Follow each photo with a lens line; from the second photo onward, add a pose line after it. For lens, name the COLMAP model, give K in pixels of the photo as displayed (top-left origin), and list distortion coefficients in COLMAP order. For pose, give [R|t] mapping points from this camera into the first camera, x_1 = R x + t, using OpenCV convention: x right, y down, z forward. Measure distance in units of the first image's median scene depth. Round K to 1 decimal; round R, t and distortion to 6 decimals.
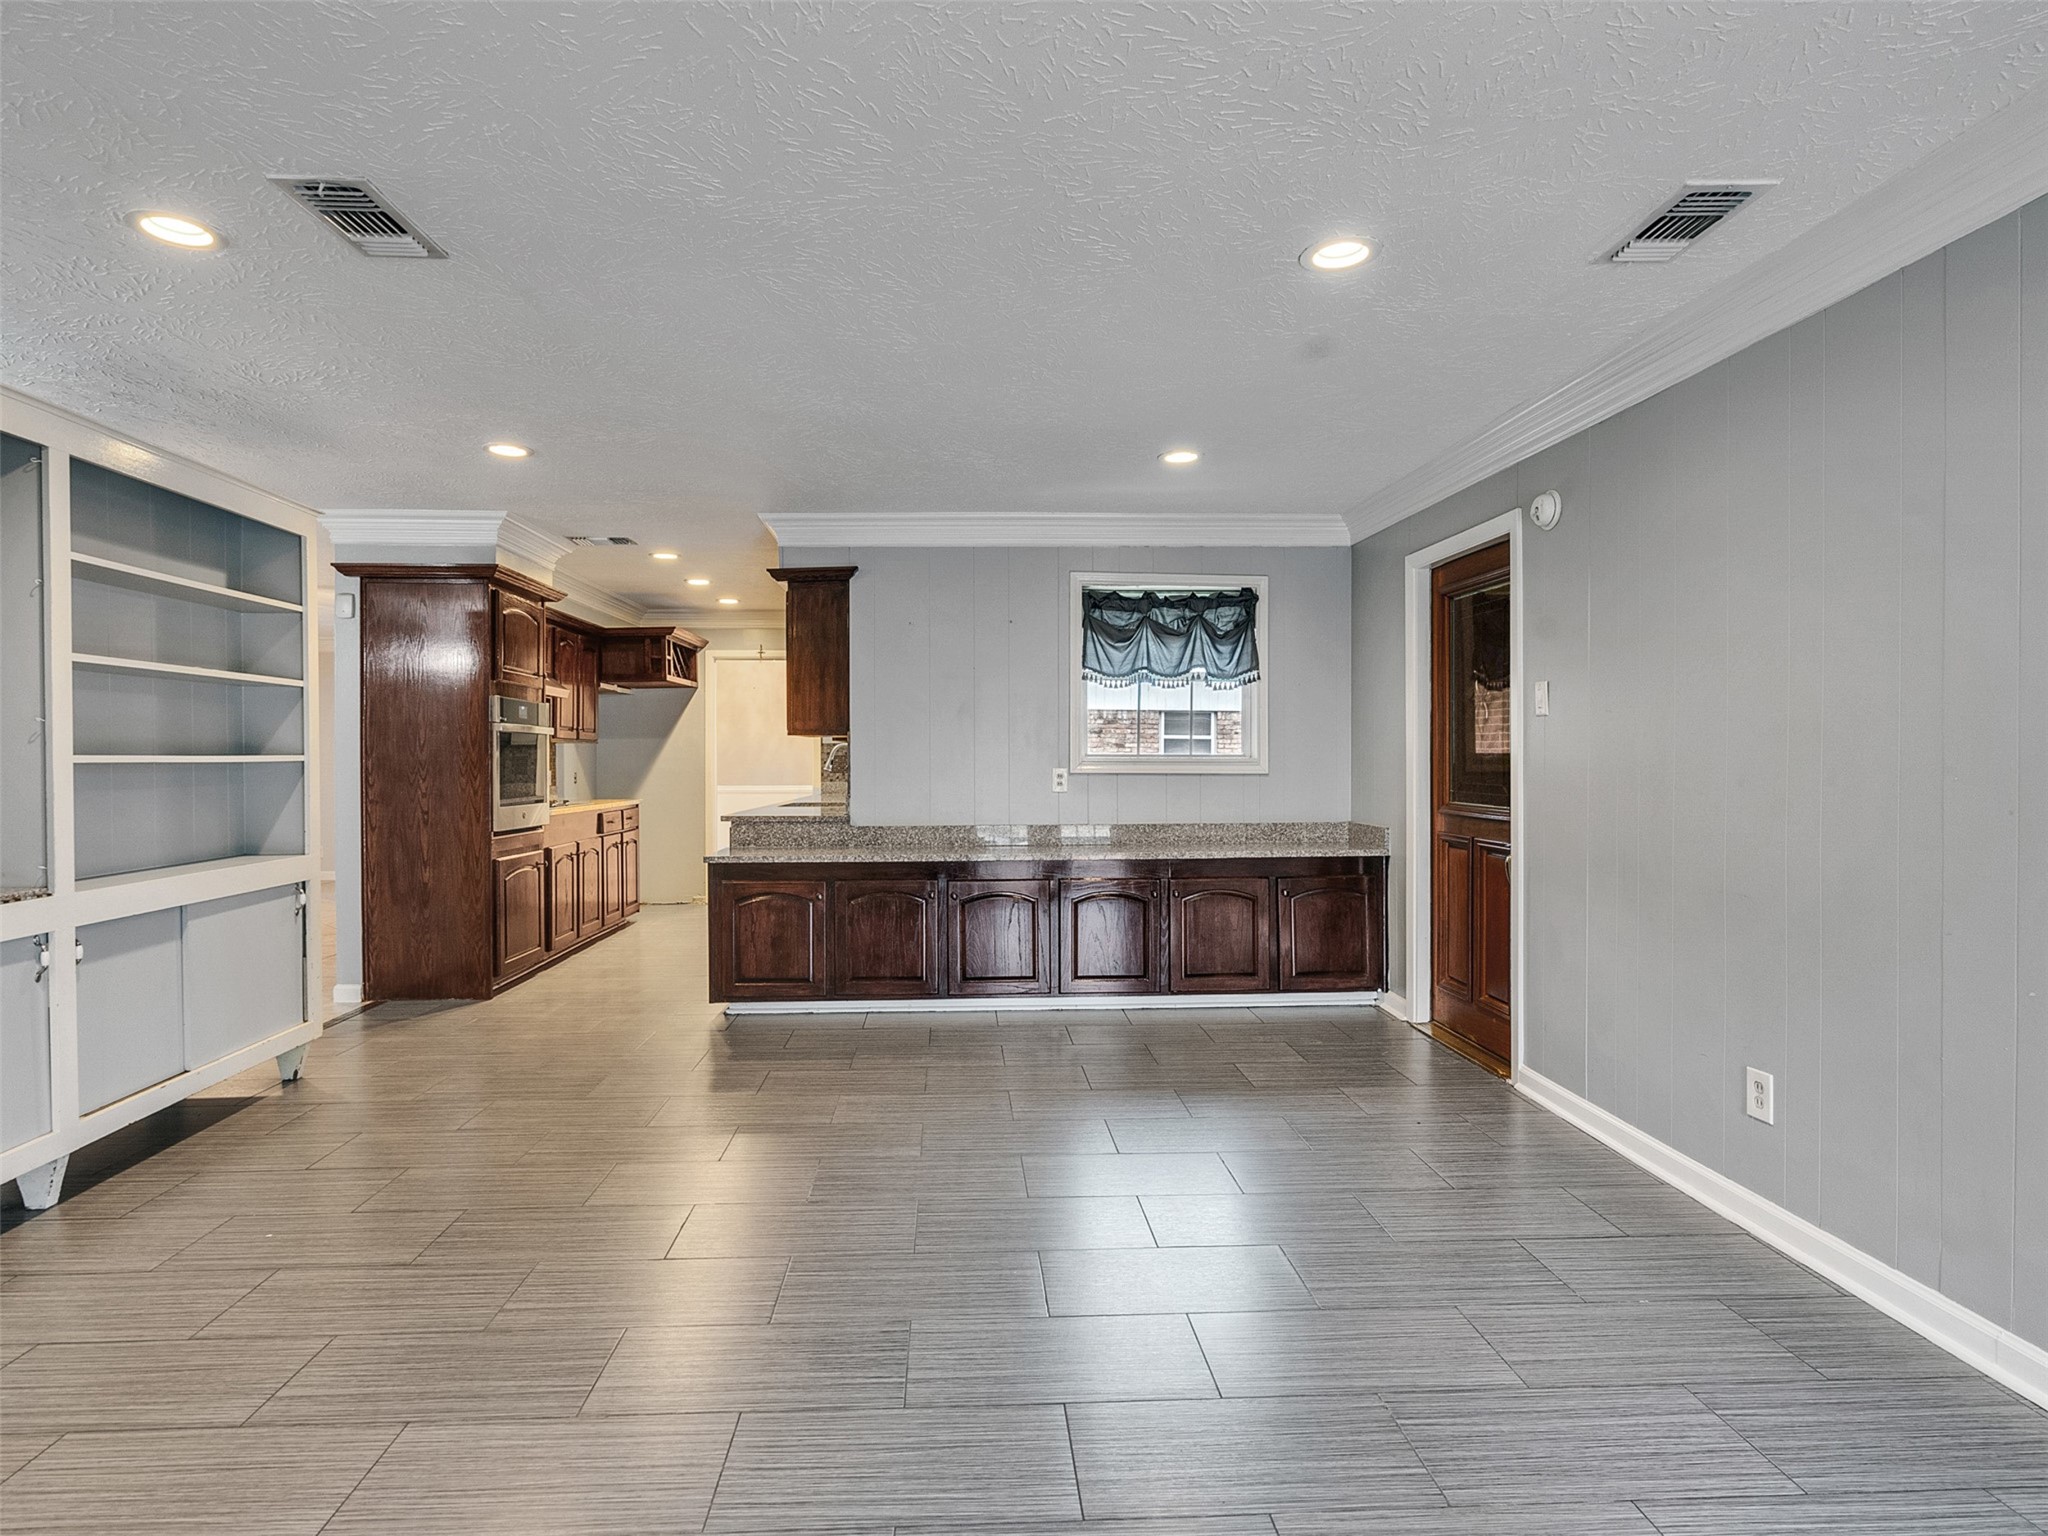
lens RADIAL K [[1053.5, 0, 1003.9], [0, 1053.5, 765.7], [0, 0, 1]] dist [-0.004359, 0.003688]
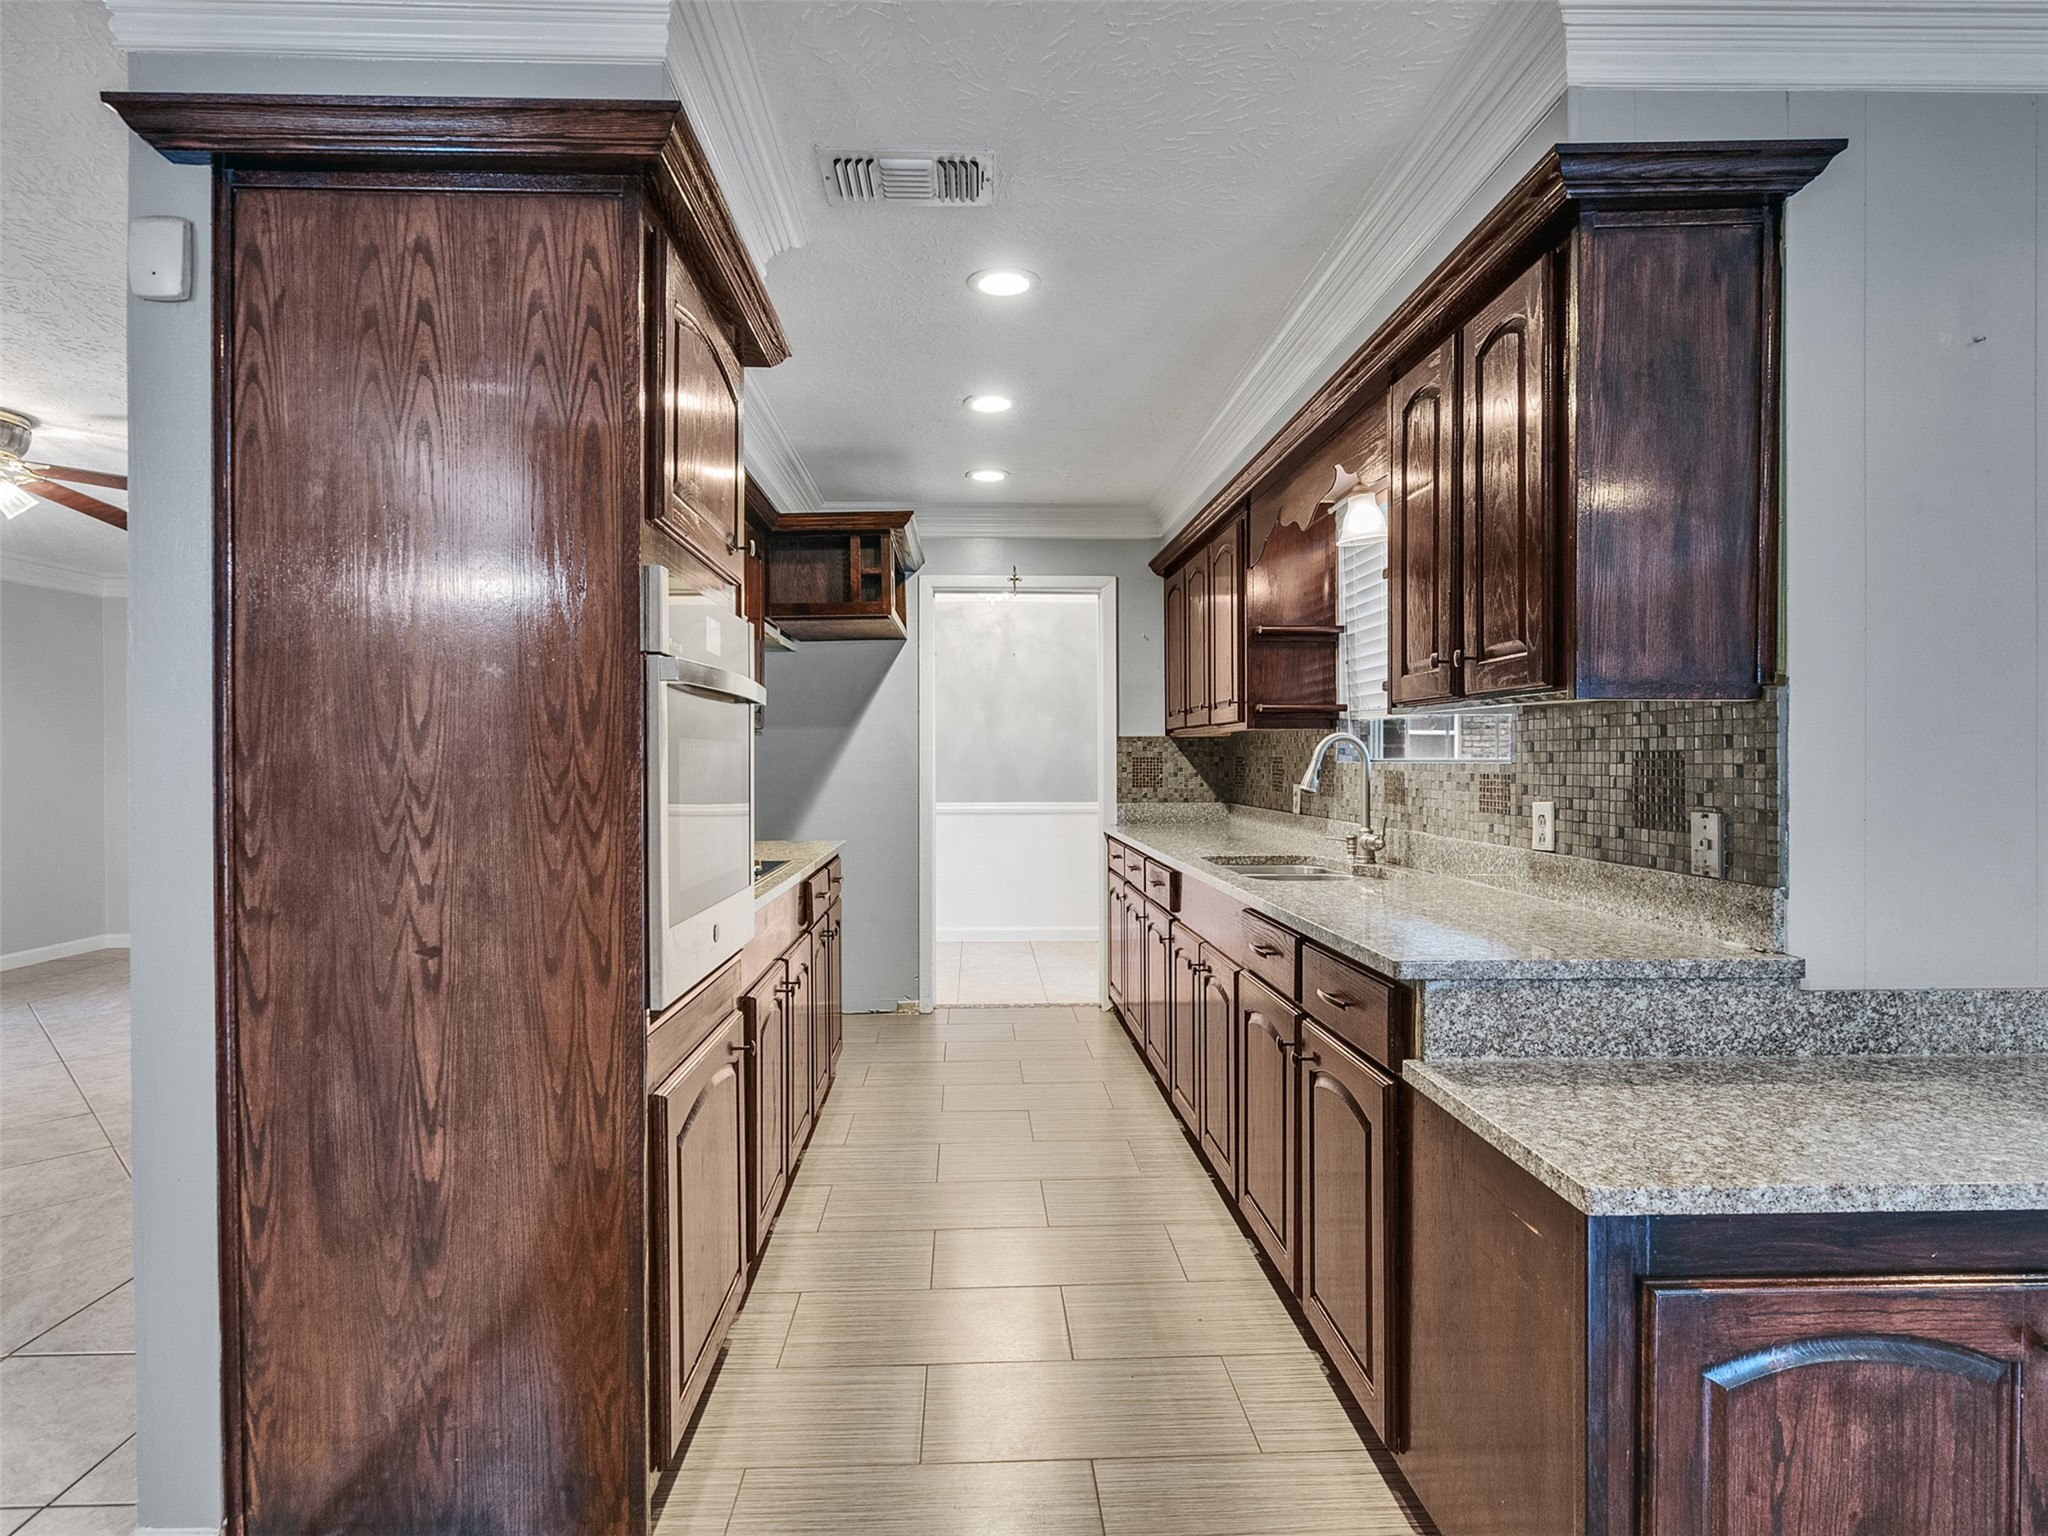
lens RADIAL K [[1053.5, 0, 1003.9], [0, 1053.5, 765.7], [0, 0, 1]] dist [-0.004359, 0.003688]
pose [[0.999954, 0.000320, -0.009558, -0.381898], [-0.000320, 1.000000, 0.000040, -0.008767], [0.009558, -0.000037, 0.999954, 0.698769]]
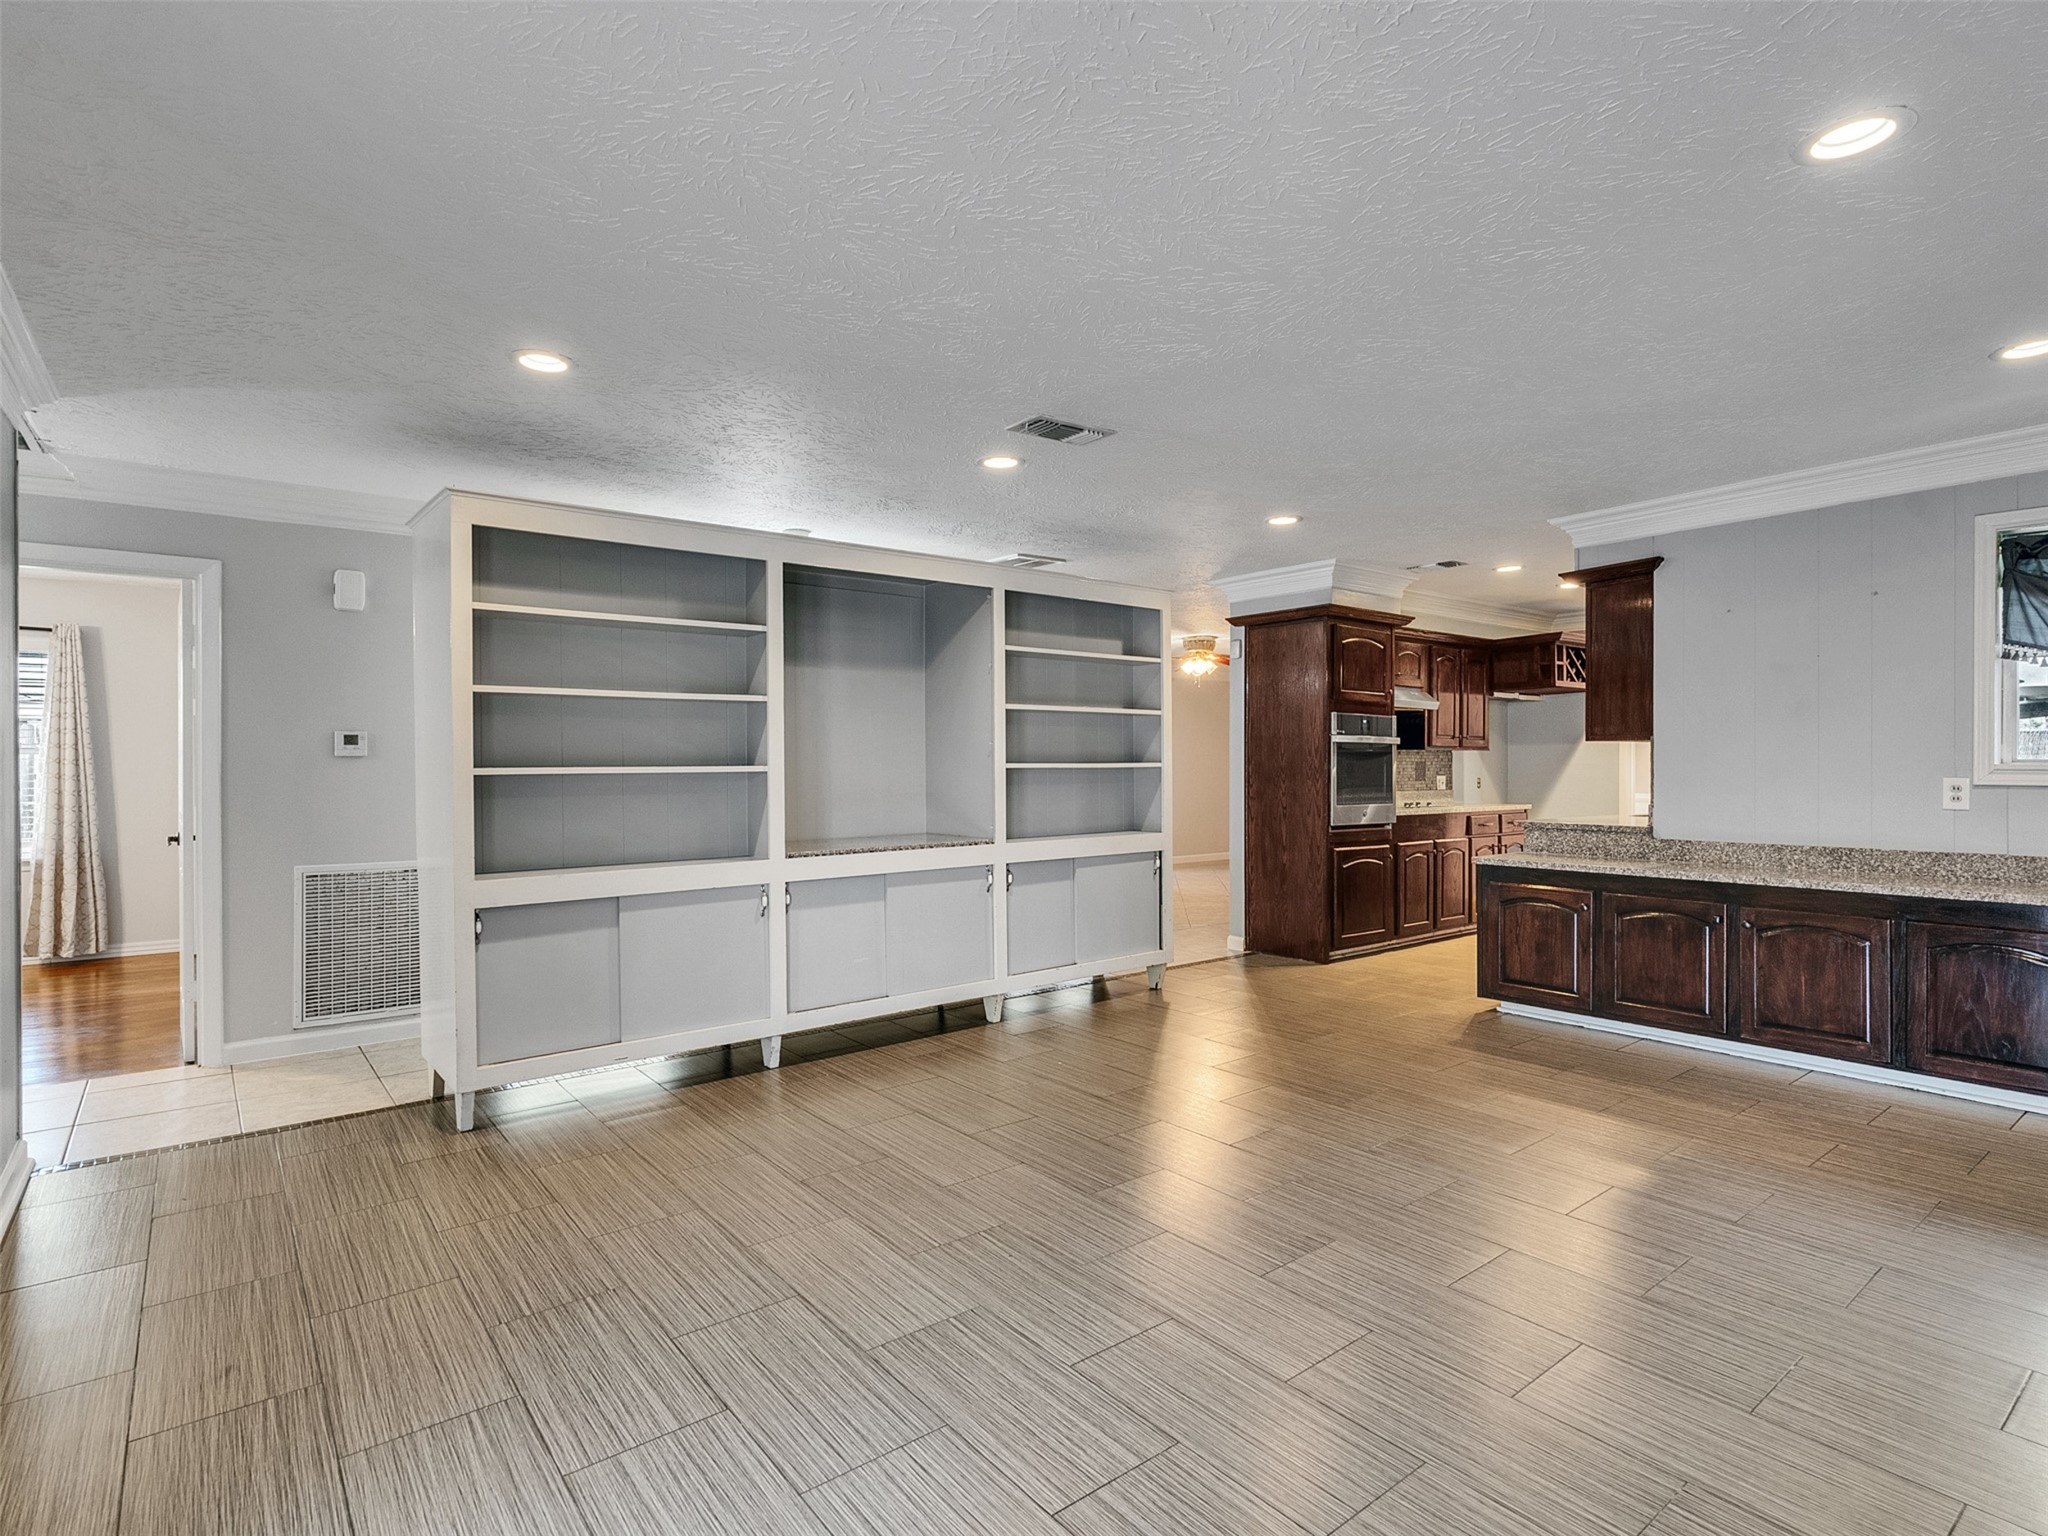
lens RADIAL K [[1053.5, 0, 1003.9], [0, 1053.5, 765.7], [0, 0, 1]] dist [-0.004359, 0.003688]
pose [[0.573560, 0.000955, -0.819163, 0.288744], [-0.004538, 0.999988, -0.002012, -0.001826], [0.819151, 0.004871, 0.573557, 0.003359]]
